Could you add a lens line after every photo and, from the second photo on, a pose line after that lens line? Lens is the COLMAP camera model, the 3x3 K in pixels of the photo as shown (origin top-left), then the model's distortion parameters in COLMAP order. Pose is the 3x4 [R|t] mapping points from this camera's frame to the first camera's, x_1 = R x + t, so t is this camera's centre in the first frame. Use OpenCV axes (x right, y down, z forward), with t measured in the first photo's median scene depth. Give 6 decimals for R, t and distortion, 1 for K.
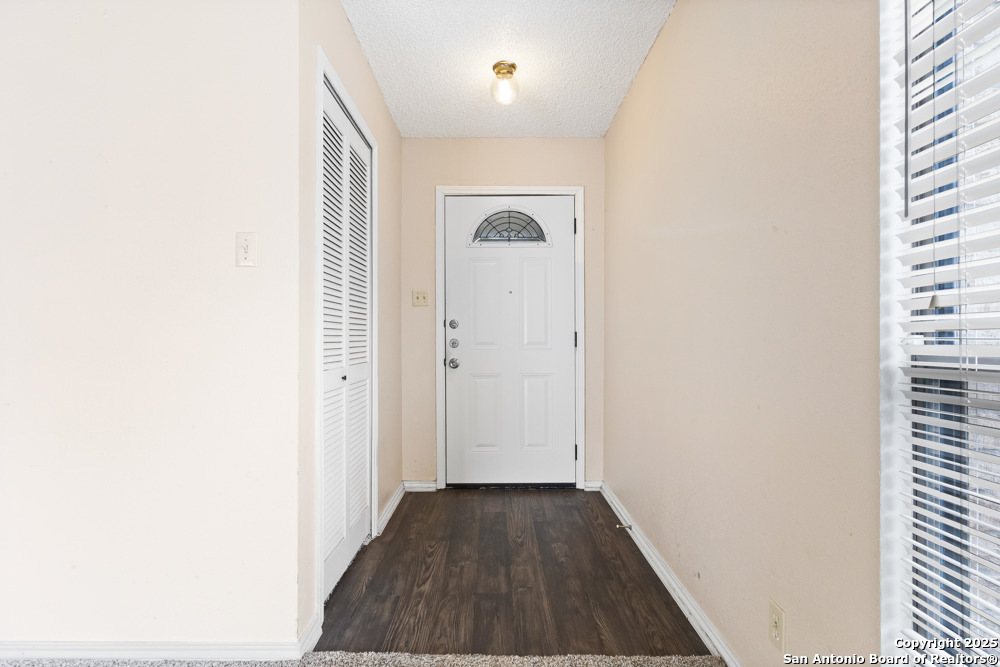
lens RADIAL K [[466.9, 0, 497.5], [0, 466.9, 337.0], [0, 0, 1]] dist [0.001012, 0.000242]
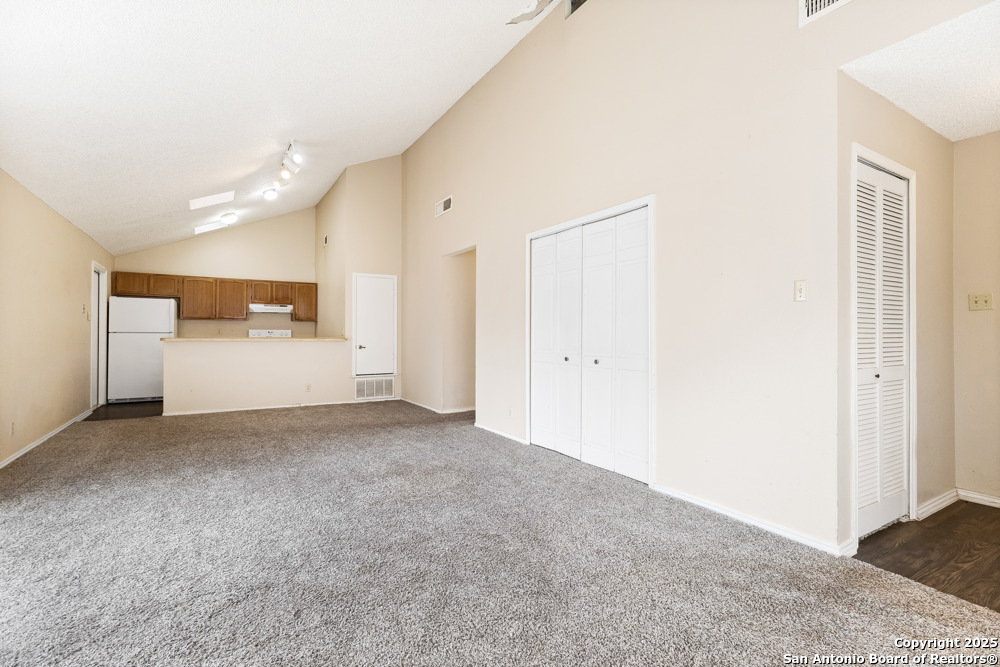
lens RADIAL K [[462.4, 0, 498.8], [0, 462.4, 332.0], [0, 0, 1]] dist [-0.000161, -0.000241]
pose [[0.516282, -0.002336, -0.856416, 0.212444], [-0.001136, 0.999994, -0.003413, -0.026606], [0.856418, 0.002735, 0.516276, -0.522067]]
